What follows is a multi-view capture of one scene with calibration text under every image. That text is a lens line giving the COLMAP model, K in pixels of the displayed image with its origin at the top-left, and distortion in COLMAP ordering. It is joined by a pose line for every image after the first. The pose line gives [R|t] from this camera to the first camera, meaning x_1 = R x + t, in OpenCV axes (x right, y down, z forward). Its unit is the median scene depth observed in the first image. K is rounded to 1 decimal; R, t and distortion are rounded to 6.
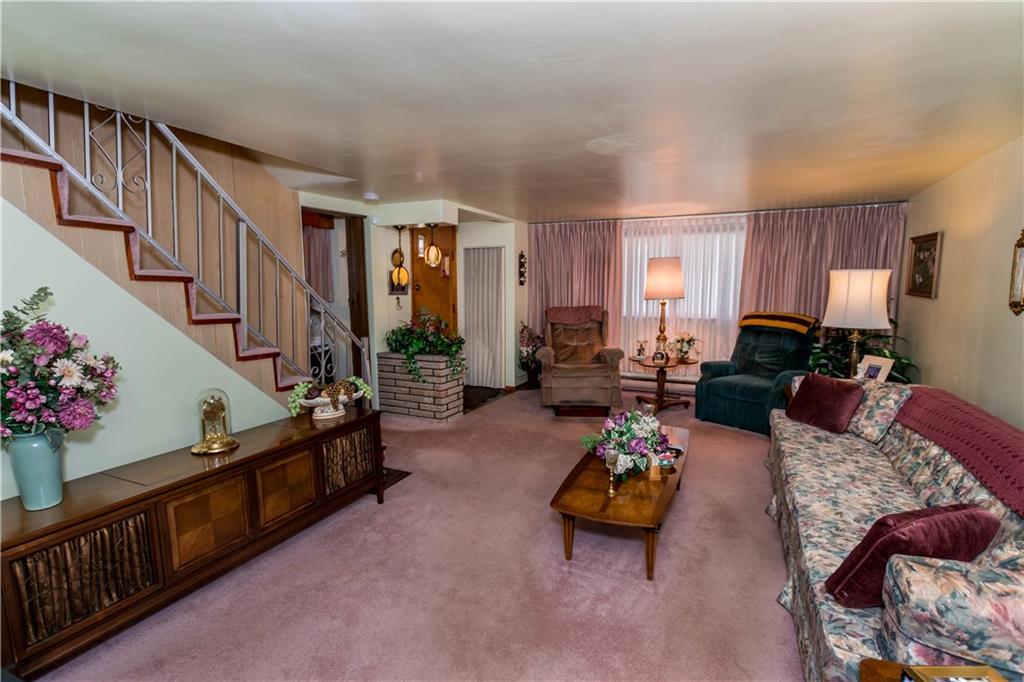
lens RADIAL K [[480.4, 0, 518.4], [0, 480.4, 346.2], [0, 0, 1]] dist [-0.004756, 0.002364]
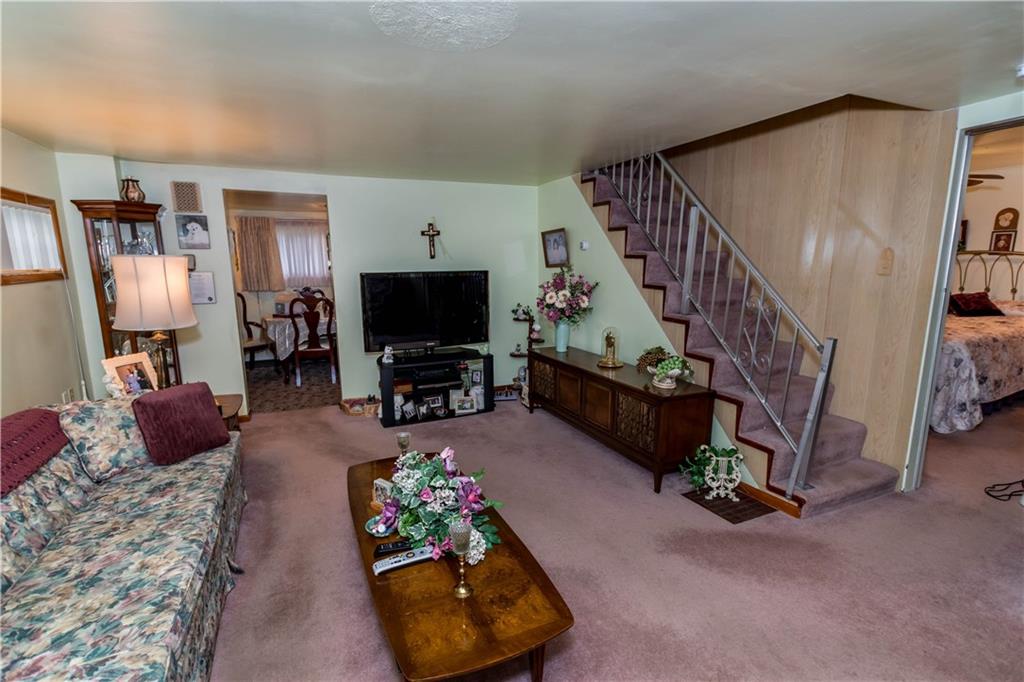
lens RADIAL K [[480.4, 0, 513.1], [0, 480.4, 343.1], [0, 0, 1]] dist [-0.004756, 0.002364]
pose [[-0.654594, 0.140522, -0.742806, 0.784204], [-0.080336, 0.964078, 0.253177, -0.241400], [0.751700, 0.225403, -0.619791, 1.797343]]
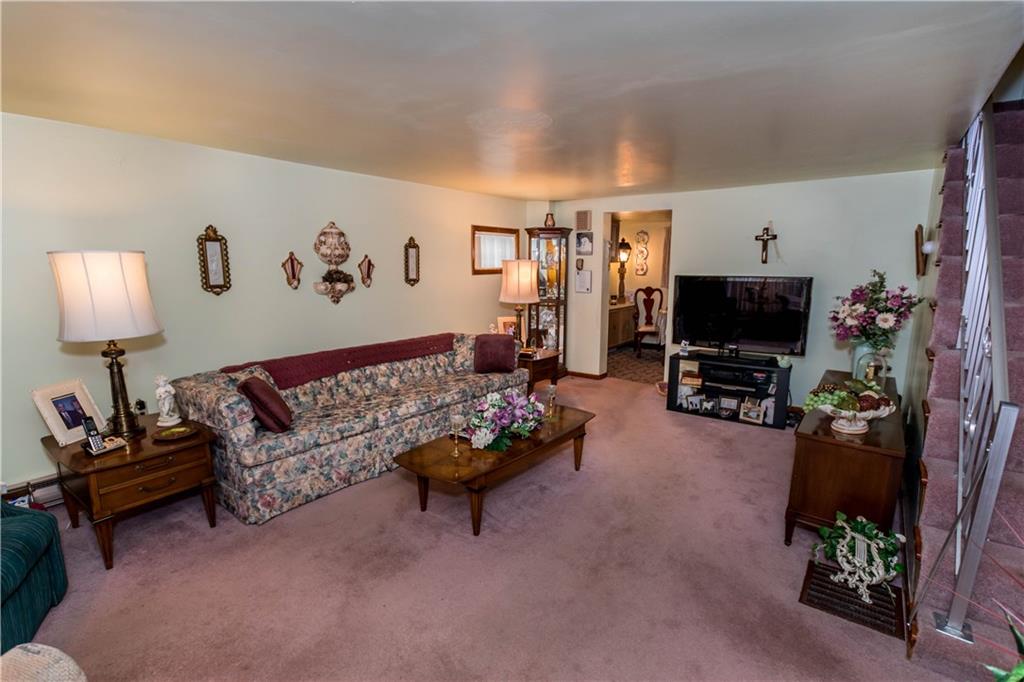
lens RADIAL K [[480.4, 0, 515.3], [0, 480.4, 340.8], [0, 0, 1]] dist [-0.004756, 0.002364]
pose [[-0.978073, -0.026735, 0.206541, 0.006097], [0.031825, 0.960892, 0.275088, -0.319335], [-0.205819, 0.275629, -0.938972, 2.405079]]
